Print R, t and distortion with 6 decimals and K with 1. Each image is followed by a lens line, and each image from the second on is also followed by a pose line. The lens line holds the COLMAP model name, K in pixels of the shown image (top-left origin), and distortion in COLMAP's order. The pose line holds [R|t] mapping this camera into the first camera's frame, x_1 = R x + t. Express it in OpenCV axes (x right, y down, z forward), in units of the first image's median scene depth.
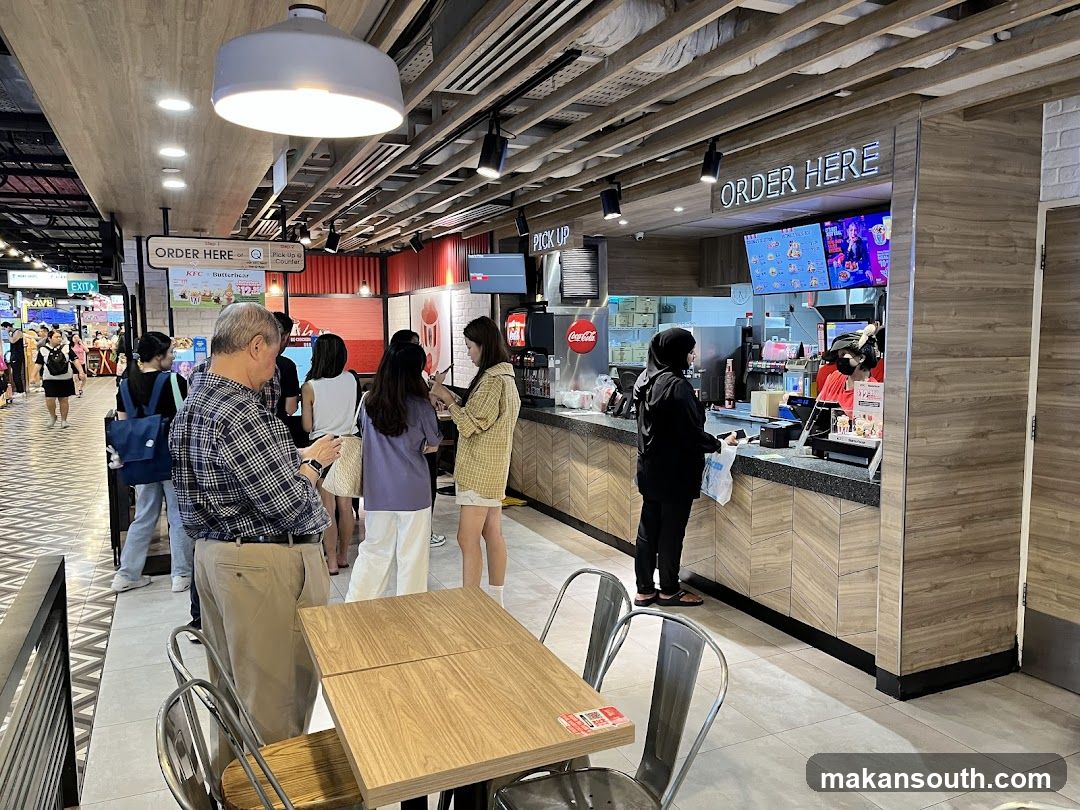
lens RADIAL K [[812.9, 0, 540.0], [0, 812.9, 403.6], [0, 0, 1]] dist [-0.002816, -0.000150]
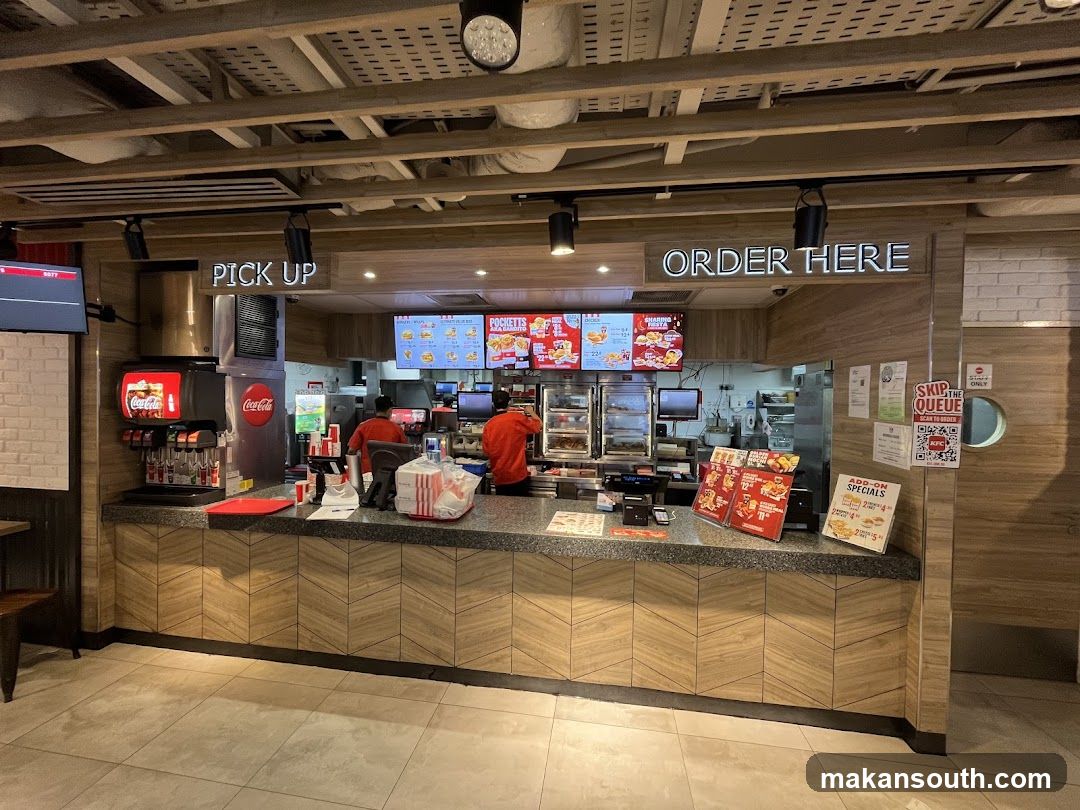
lens RADIAL K [[429.1, 0, 539.0], [0, 429.1, 395.9], [0, 0, 1]] dist [-0.003135, -0.000258]
pose [[0.538286, 0.010278, 0.842700, -0.260712], [0.055070, 0.997360, -0.047341, -0.091626], [-0.840961, 0.071891, 0.536299, 0.876622]]
